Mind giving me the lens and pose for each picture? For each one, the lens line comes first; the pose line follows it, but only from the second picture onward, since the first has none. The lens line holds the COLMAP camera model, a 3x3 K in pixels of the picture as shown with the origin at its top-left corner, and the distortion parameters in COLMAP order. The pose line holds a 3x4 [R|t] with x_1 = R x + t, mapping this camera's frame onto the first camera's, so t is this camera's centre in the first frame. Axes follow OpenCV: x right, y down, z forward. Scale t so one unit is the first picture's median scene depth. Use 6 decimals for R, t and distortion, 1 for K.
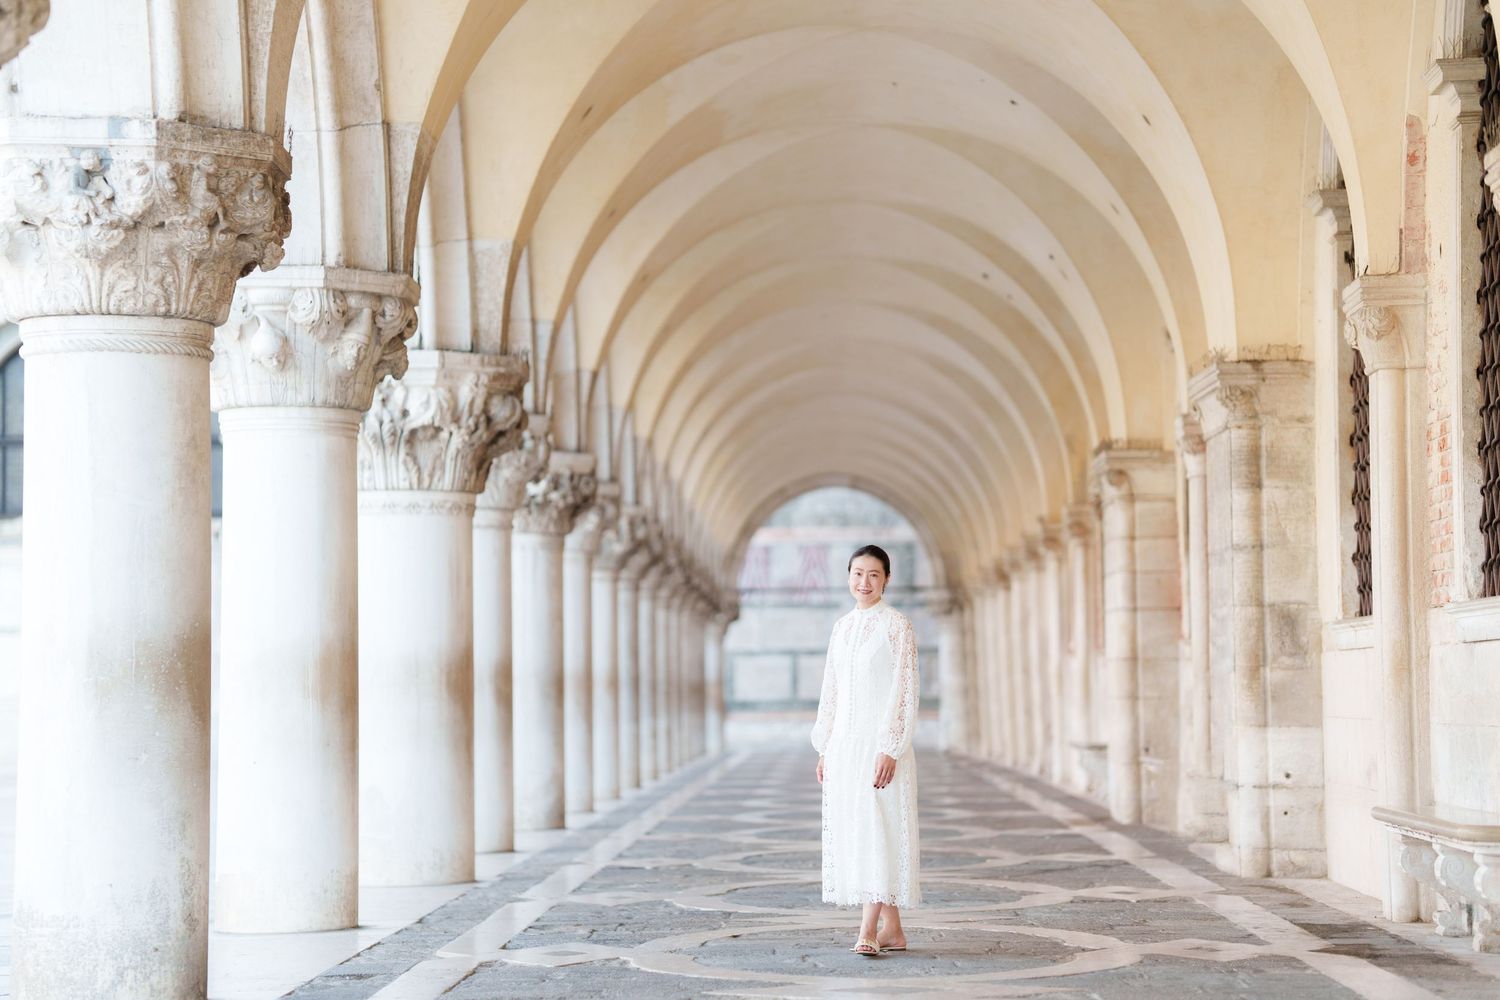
lens RADIAL K [[3691.2, 0, 737.7], [0, 3691.2, 498.9], [0, 0, 1]] dist [0.656130, 1.023122]
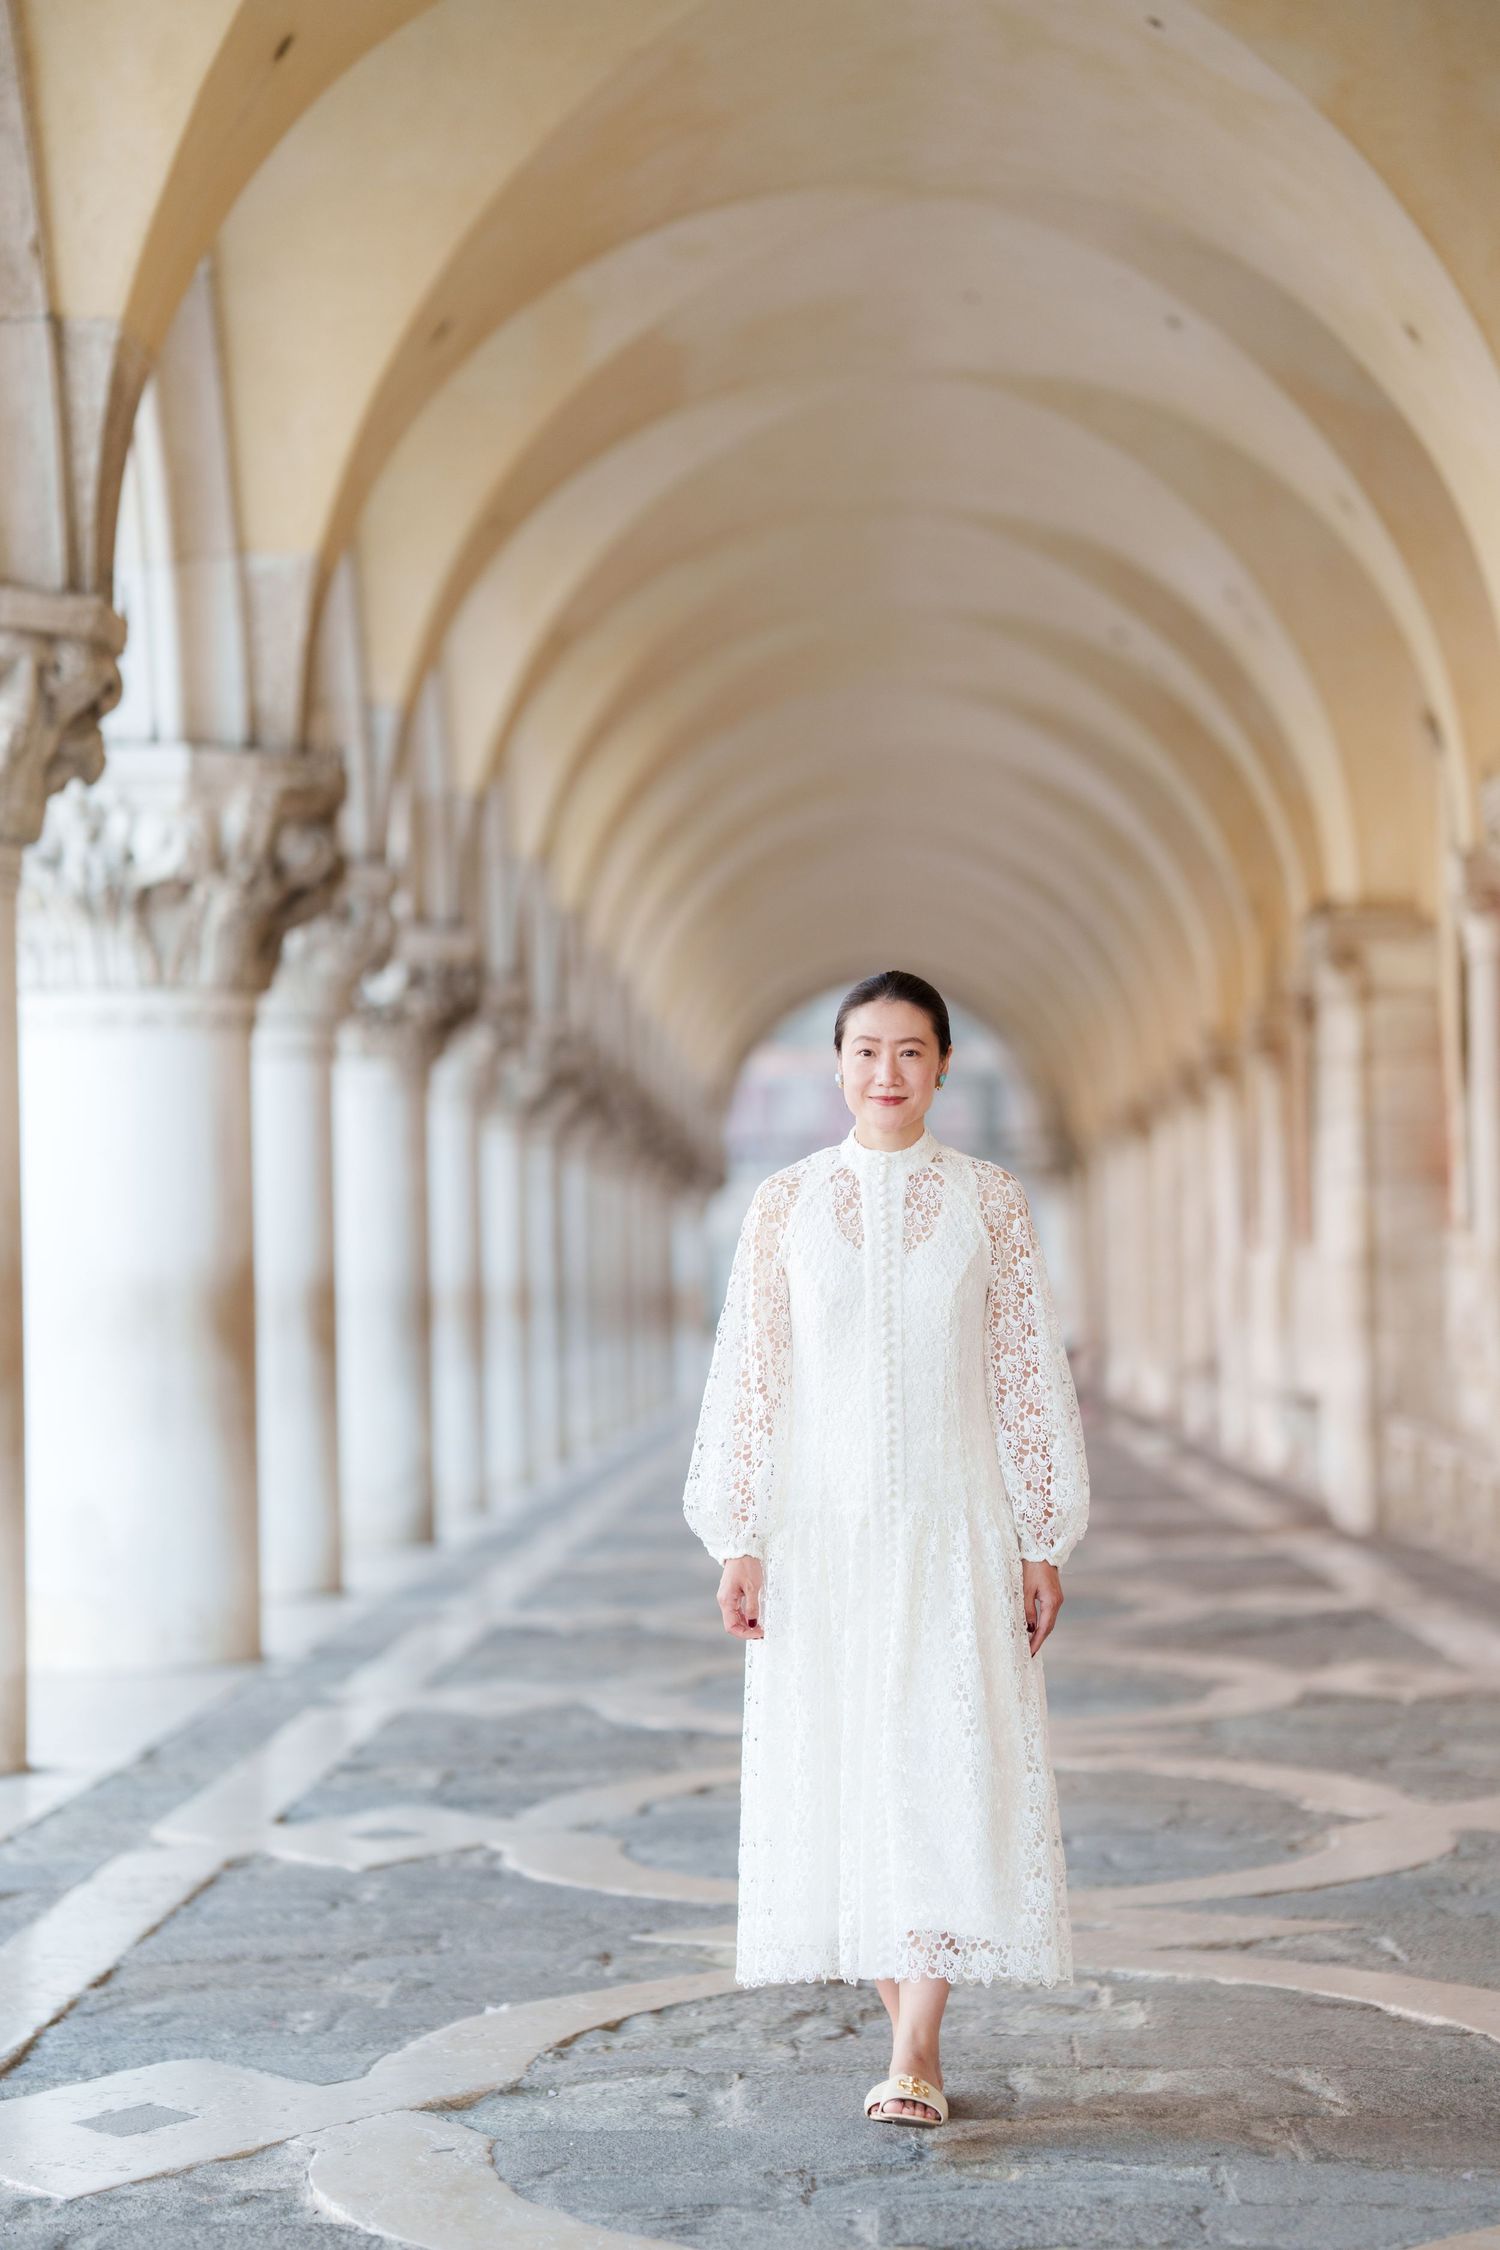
lens RADIAL K [[5493.4, 0, 748.8], [0, 5493.4, 1131.1], [0, 0, 1]] dist [0.699304, 0.866758]
pose [[0.999946, -0.010047, 0.002756, 0.003952], [0.009982, 0.999695, 0.022604, 0.001122], [-0.002982, -0.022575, 0.999741, 0.148688]]
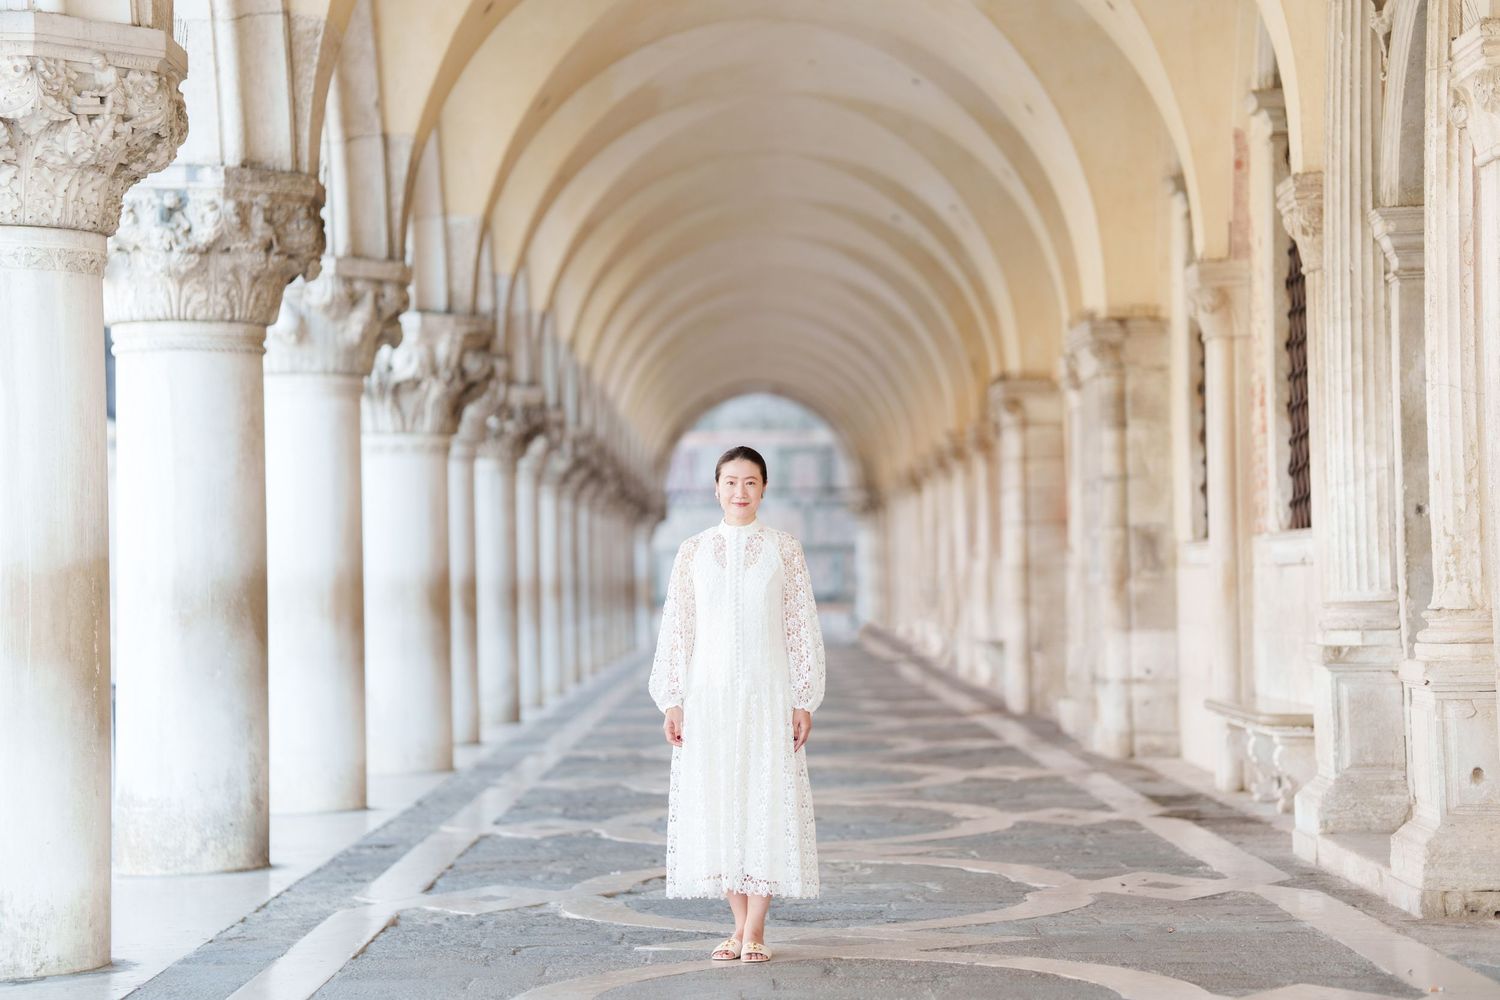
lens RADIAL K [[3662.3, 0, 753.2], [0, 3662.3, 498.6], [0, 0, 1]] dist [0.699304, 0.866758]
pose [[0.999643, -0.007800, 0.025538, -0.006977], [0.007048, 0.999542, 0.029418, -0.016648], [-0.025756, -0.029228, 0.999241, -0.163154]]
